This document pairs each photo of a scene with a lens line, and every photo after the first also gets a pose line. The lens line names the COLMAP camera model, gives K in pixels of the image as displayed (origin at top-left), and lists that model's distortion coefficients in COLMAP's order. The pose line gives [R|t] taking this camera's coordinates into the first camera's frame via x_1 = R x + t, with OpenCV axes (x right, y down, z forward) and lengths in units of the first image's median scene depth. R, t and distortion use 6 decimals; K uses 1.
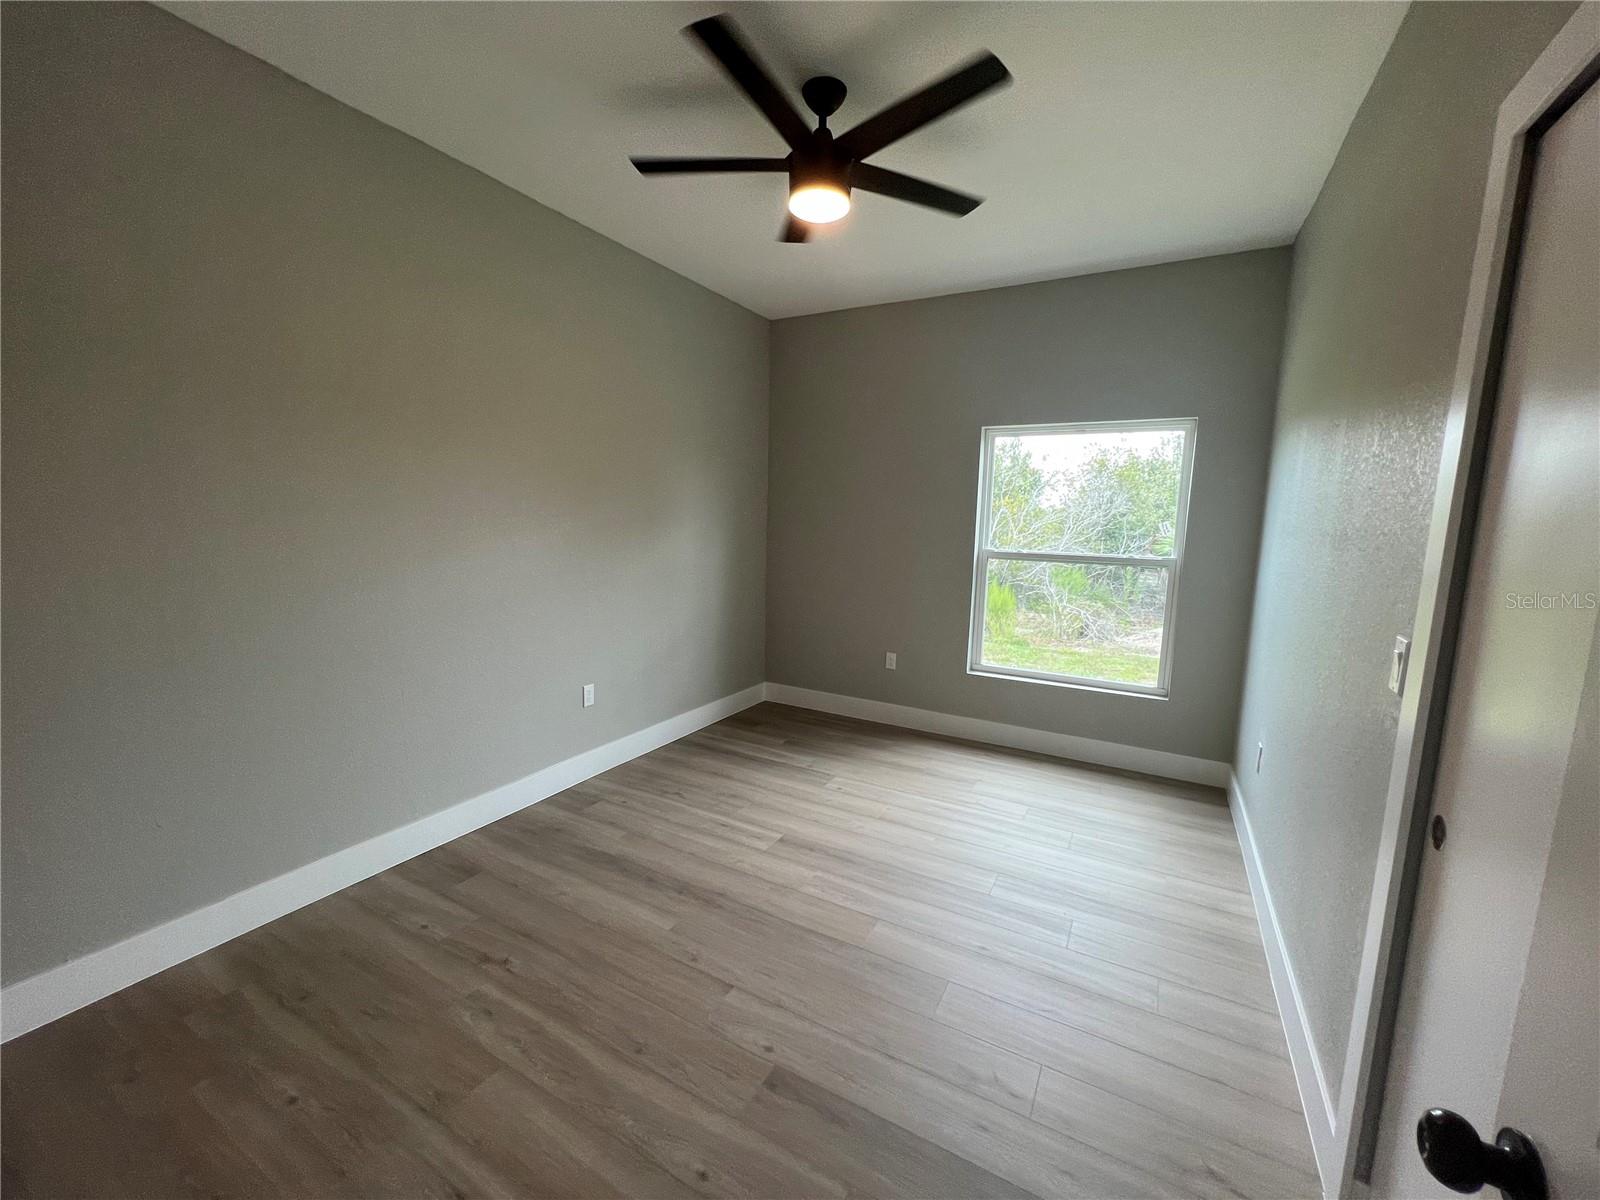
lens RADIAL K [[630.5, 0, 793.1], [0, 630.5, 606.1], [0, 0, 1]] dist [0.001272, 0.000273]
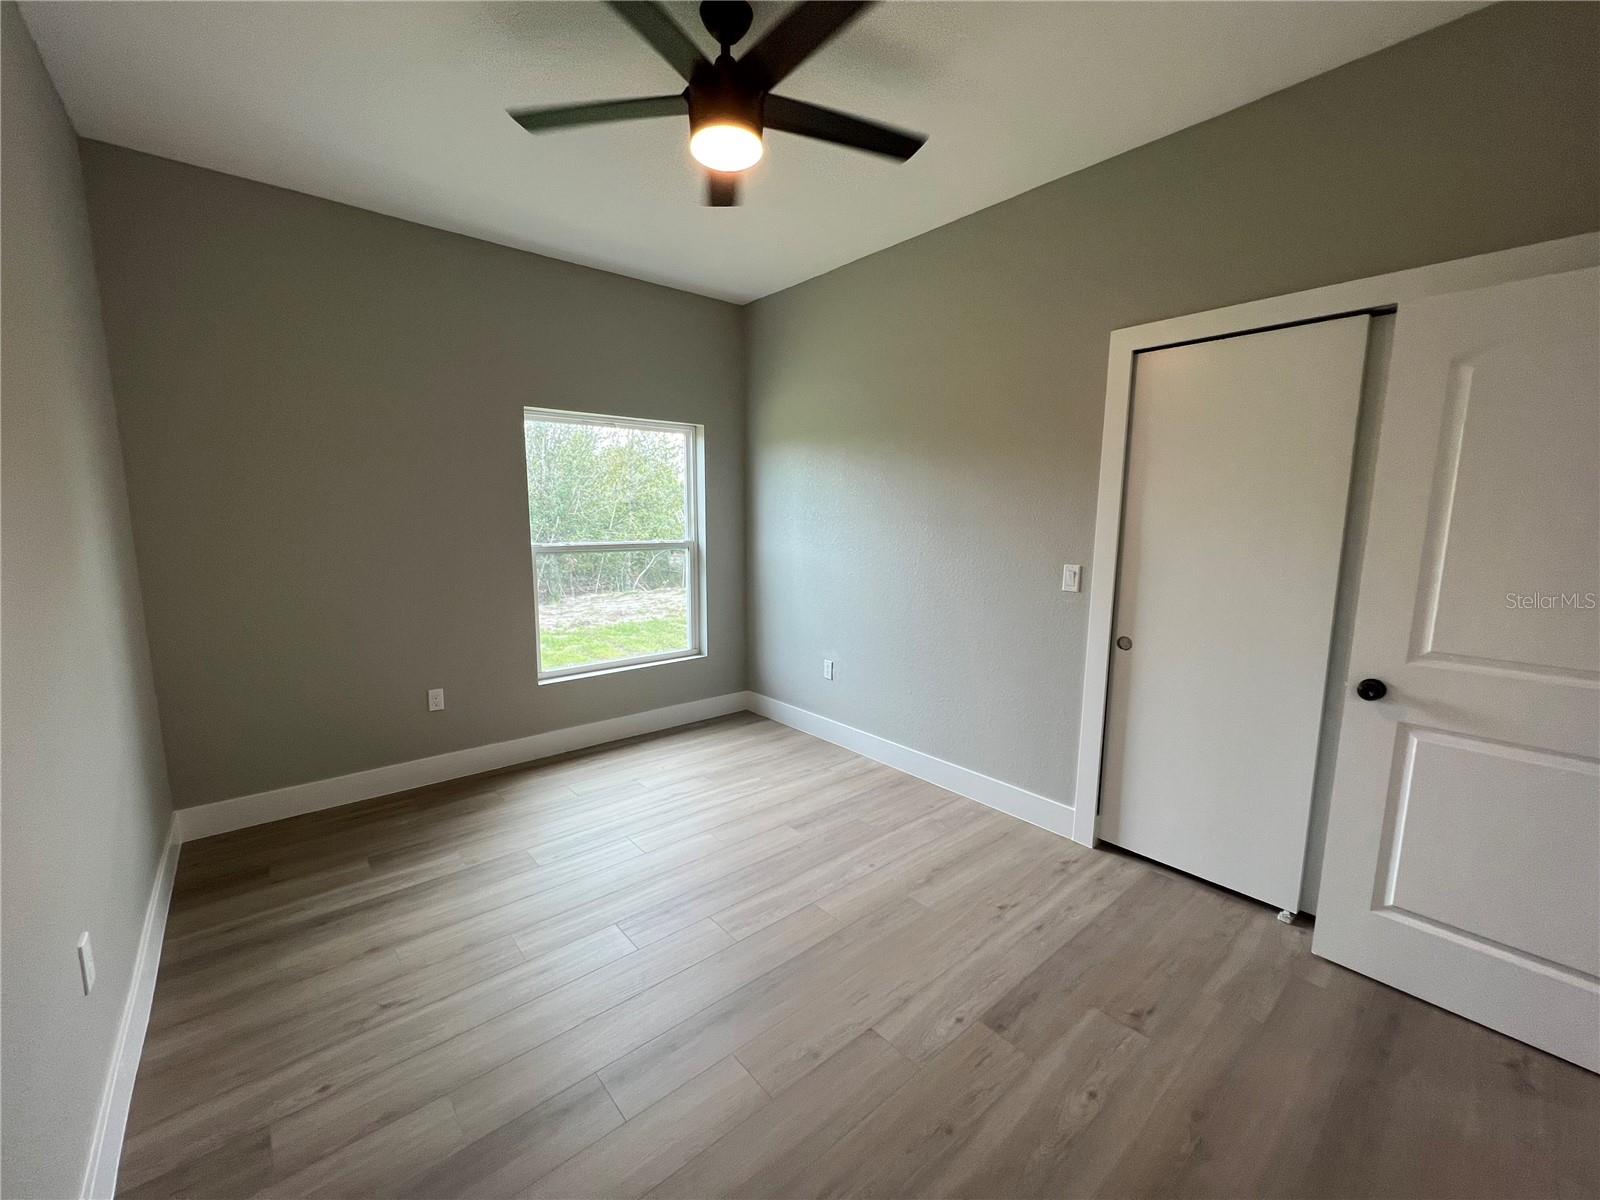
lens RADIAL K [[638.0, 0, 799.5], [0, 638.0, 606.0], [0, 0, 1]] dist [-0.000632, 0.000291]
pose [[0.352168, -0.156370, 0.922782, -0.487785], [0.137747, 0.983867, 0.114152, -0.065717], [-0.925745, 0.086910, 0.368026, 0.385541]]
